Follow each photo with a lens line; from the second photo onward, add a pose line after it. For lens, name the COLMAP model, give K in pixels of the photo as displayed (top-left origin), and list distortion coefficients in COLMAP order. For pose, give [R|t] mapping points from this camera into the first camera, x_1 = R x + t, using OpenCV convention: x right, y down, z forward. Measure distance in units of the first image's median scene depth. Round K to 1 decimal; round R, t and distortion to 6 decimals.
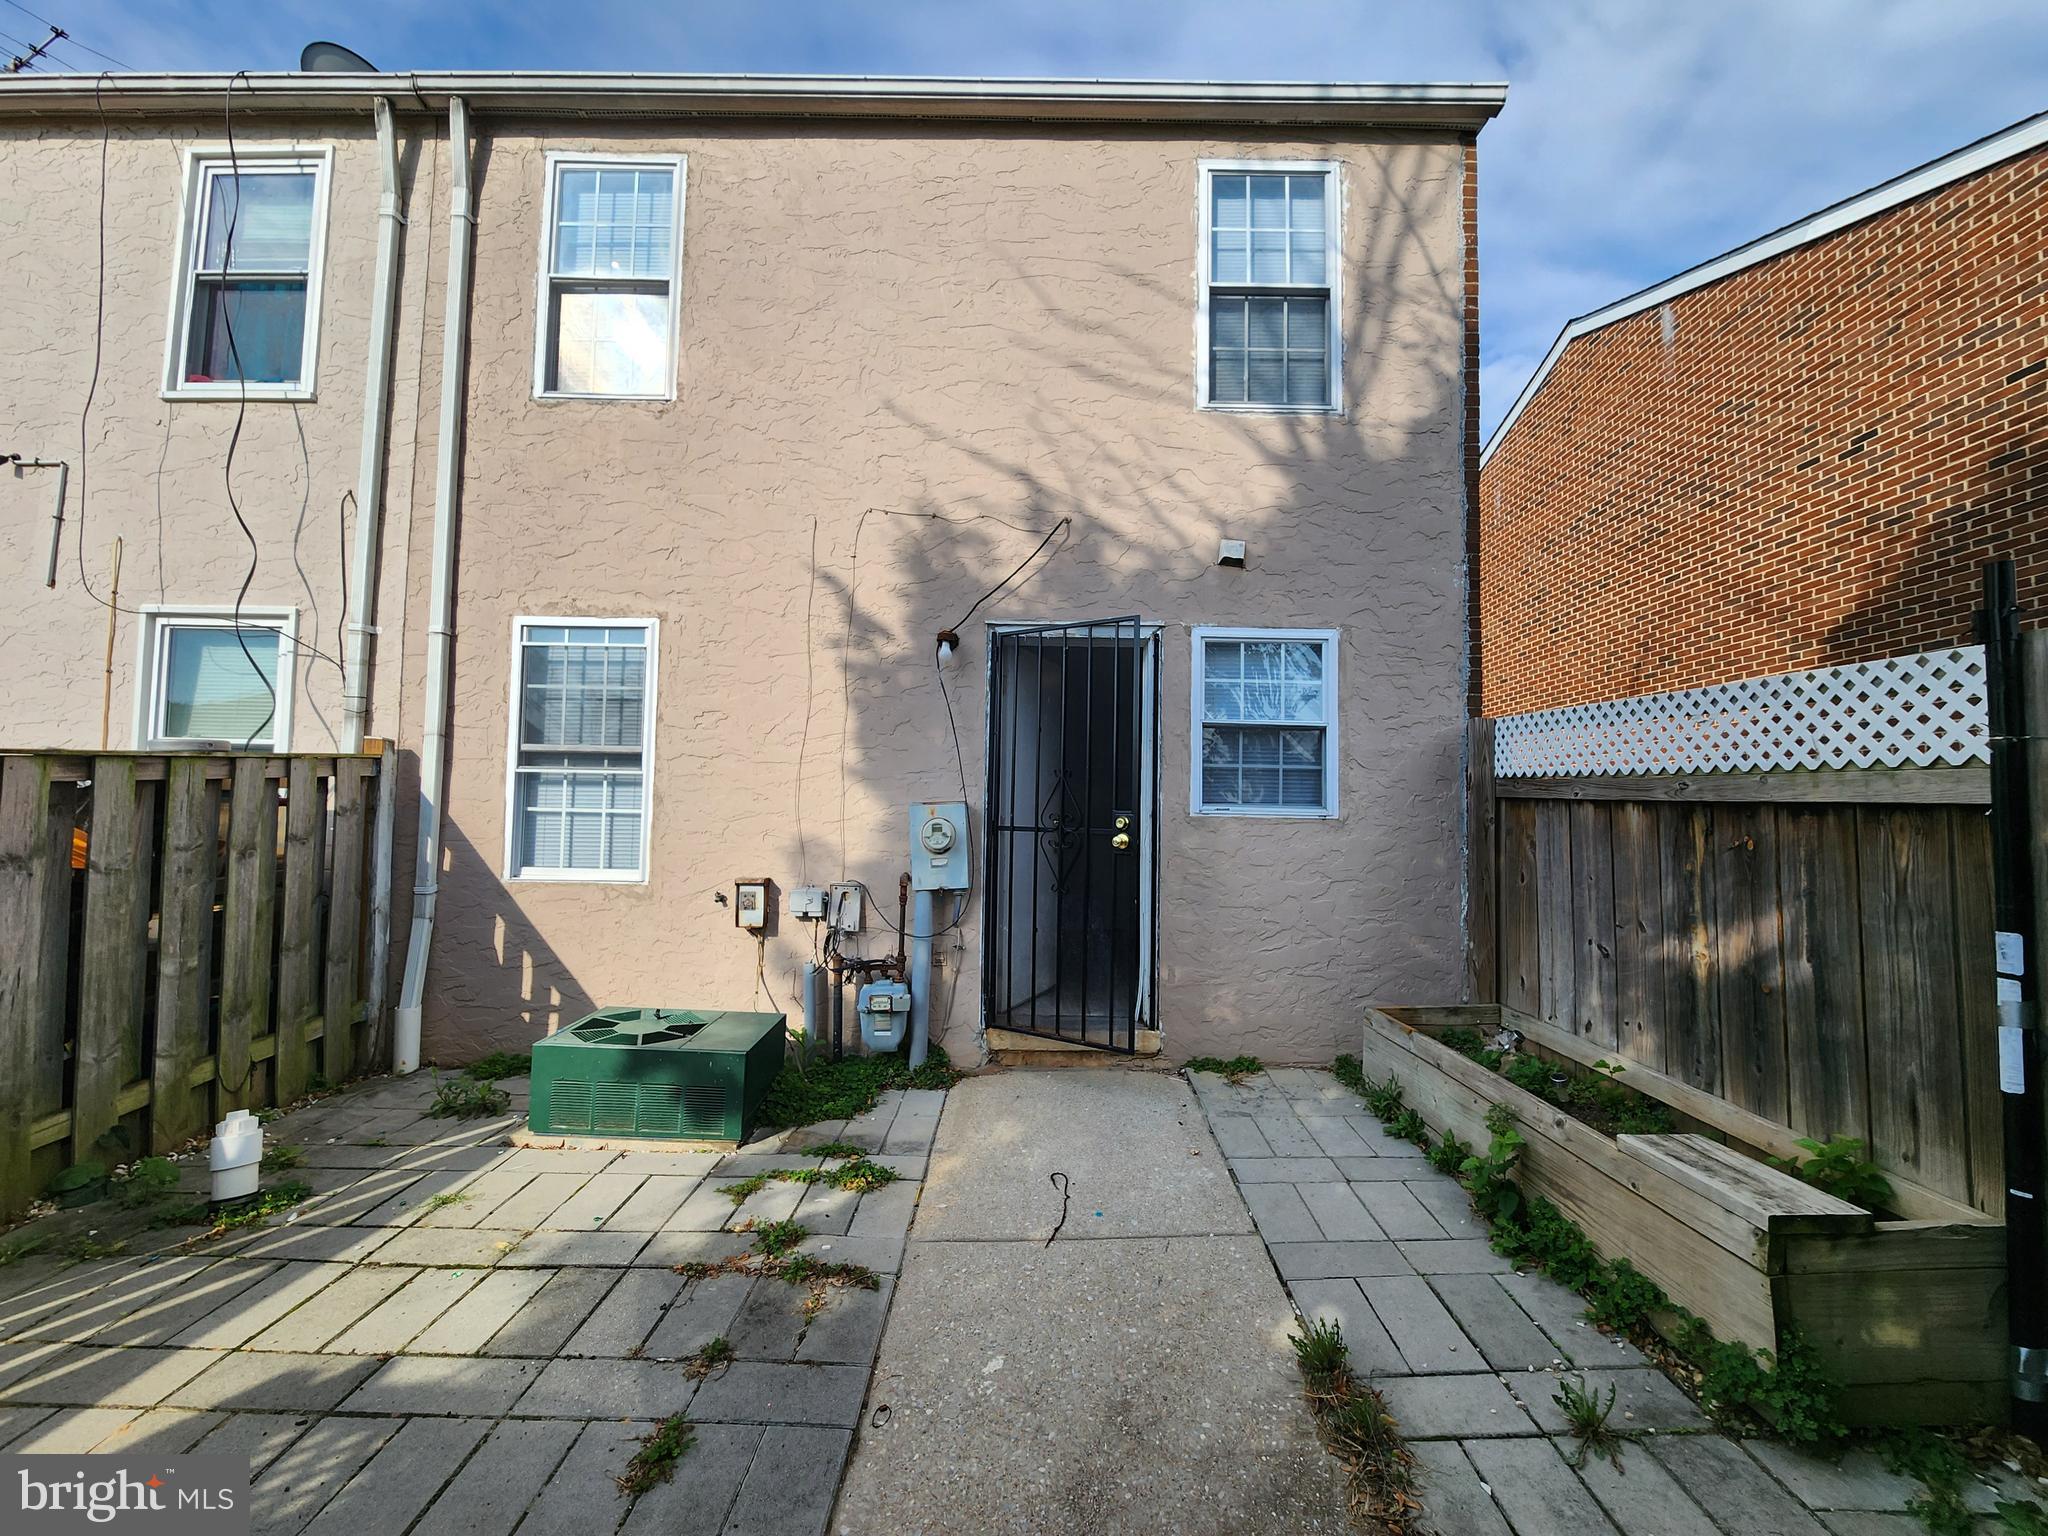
lens RADIAL K [[836.9, 0, 1021.0], [0, 836.9, 762.1], [0, 0, 1]] dist [-0.001529, -0.000314]
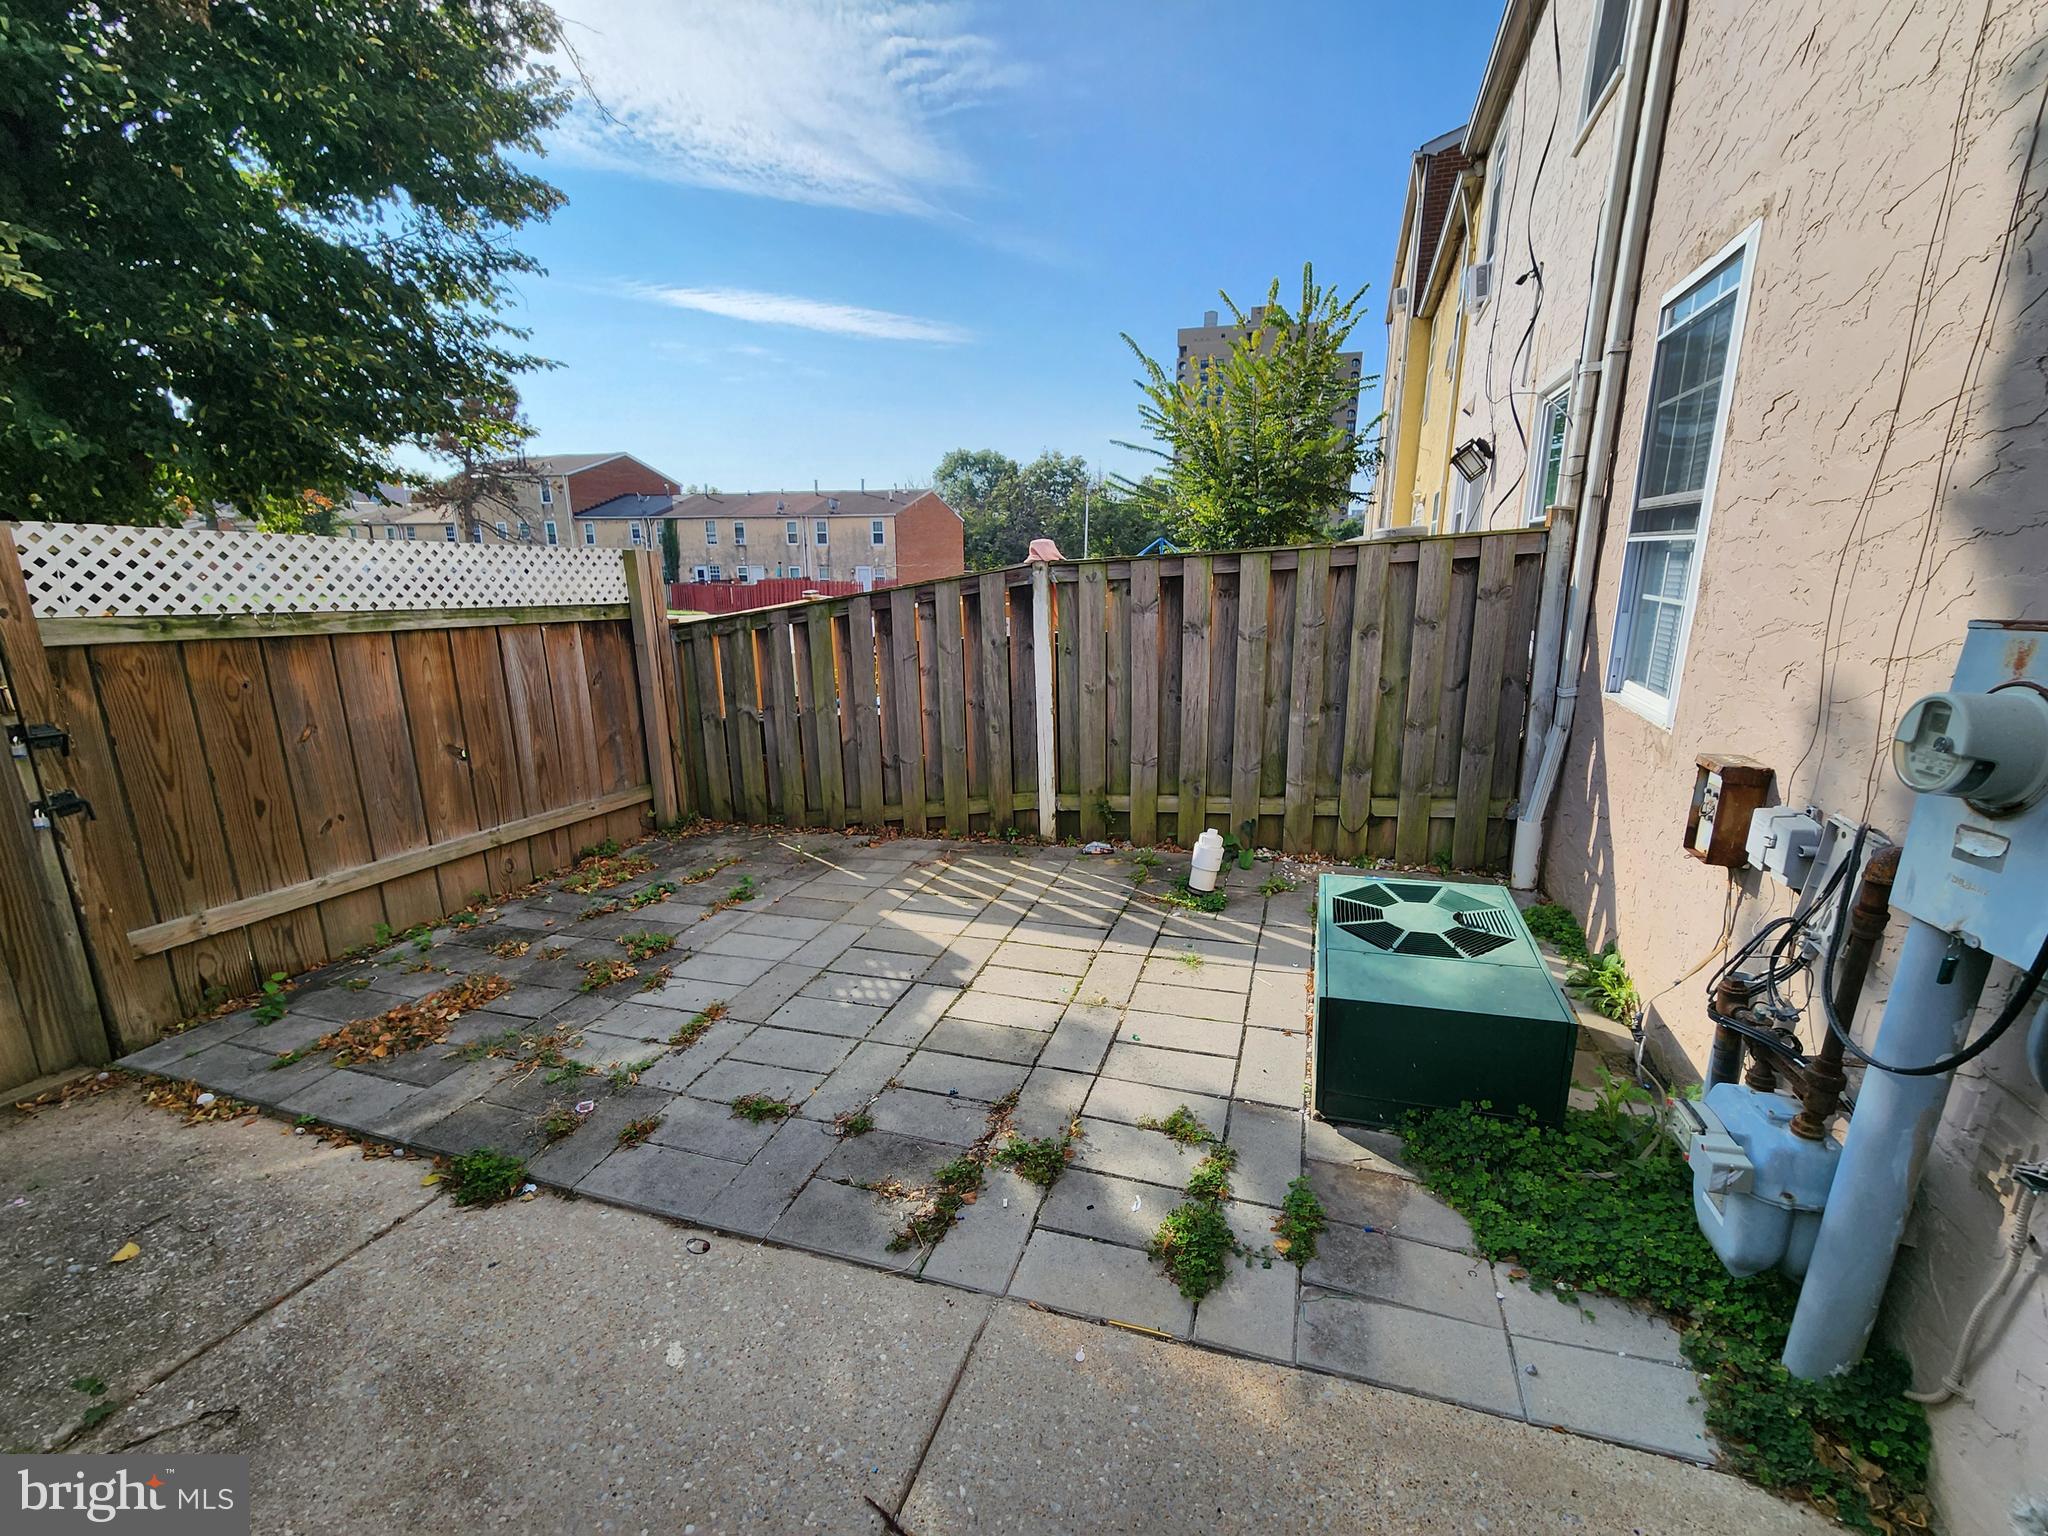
lens RADIAL K [[845.8, 0, 1054.2], [0, 845.8, 762.6], [0, 0, 1]] dist [0.000406, -0.004380]
pose [[-0.298373, 0.212610, -0.930468, 0.370548], [0.063892, 0.977137, 0.202785, 0.028870], [0.952308, 0.001056, -0.305135, 1.213679]]
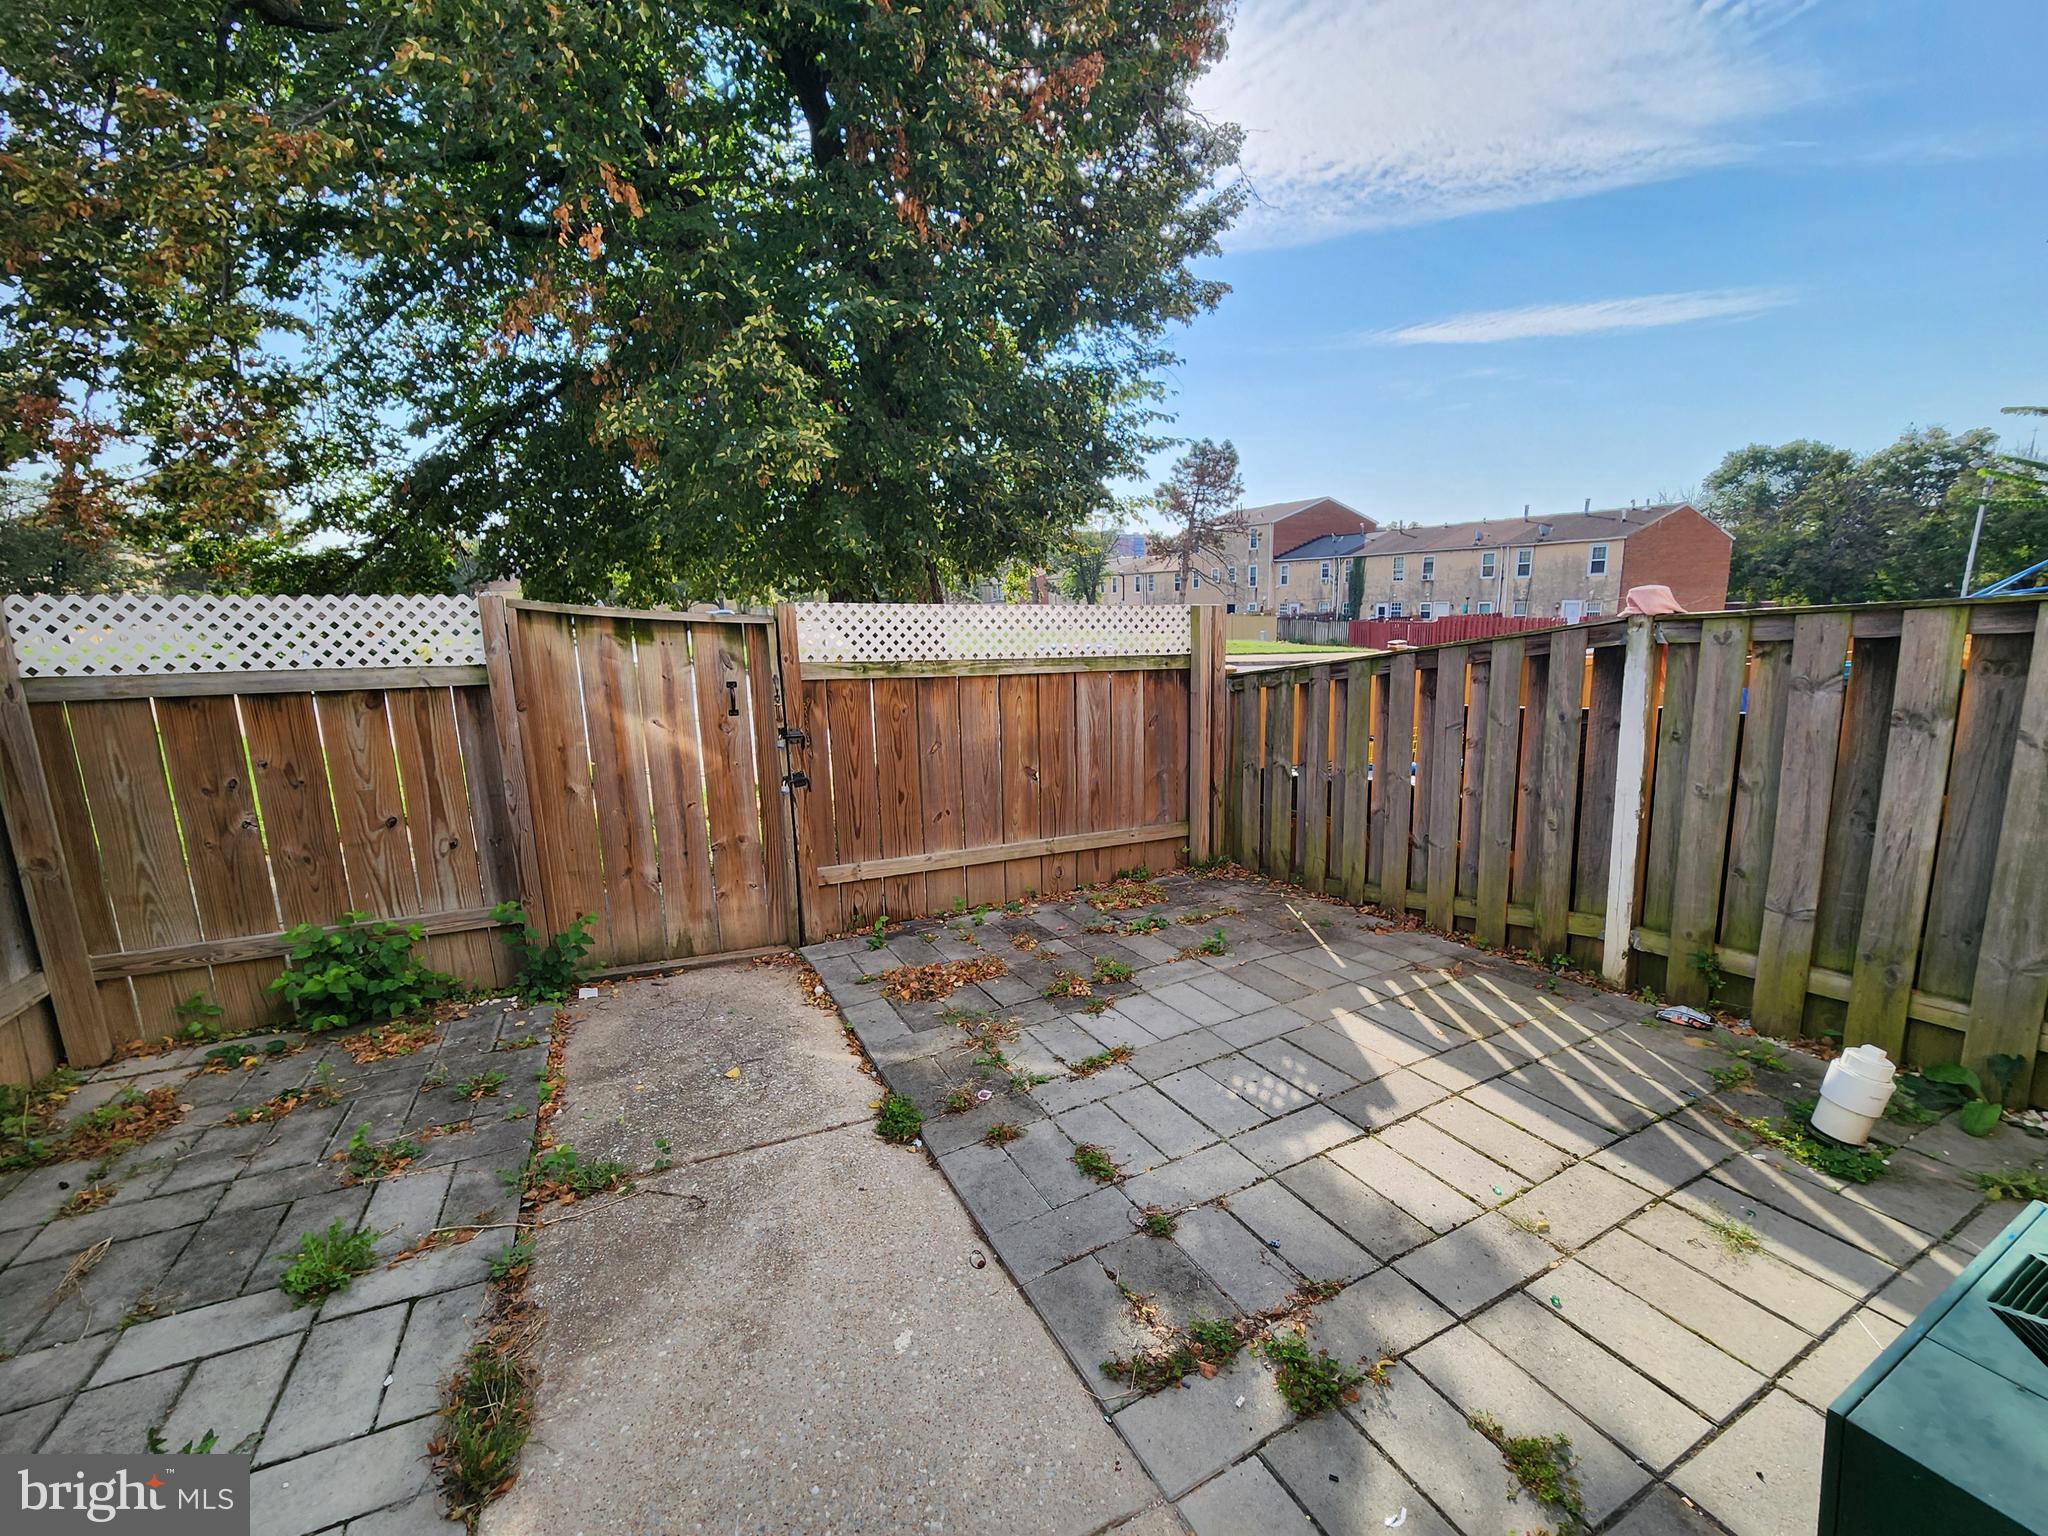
lens RADIAL K [[855.5, 0, 1010.2], [0, 855.5, 763.6], [0, 0, 1]] dist [-0.011804, 0.004753]
pose [[-0.893482, 0.093615, -0.439234, 0.159259], [0.046764, 0.992110, 0.116326, 0.007013], [0.446658, 0.083395, -0.890810, 1.389004]]
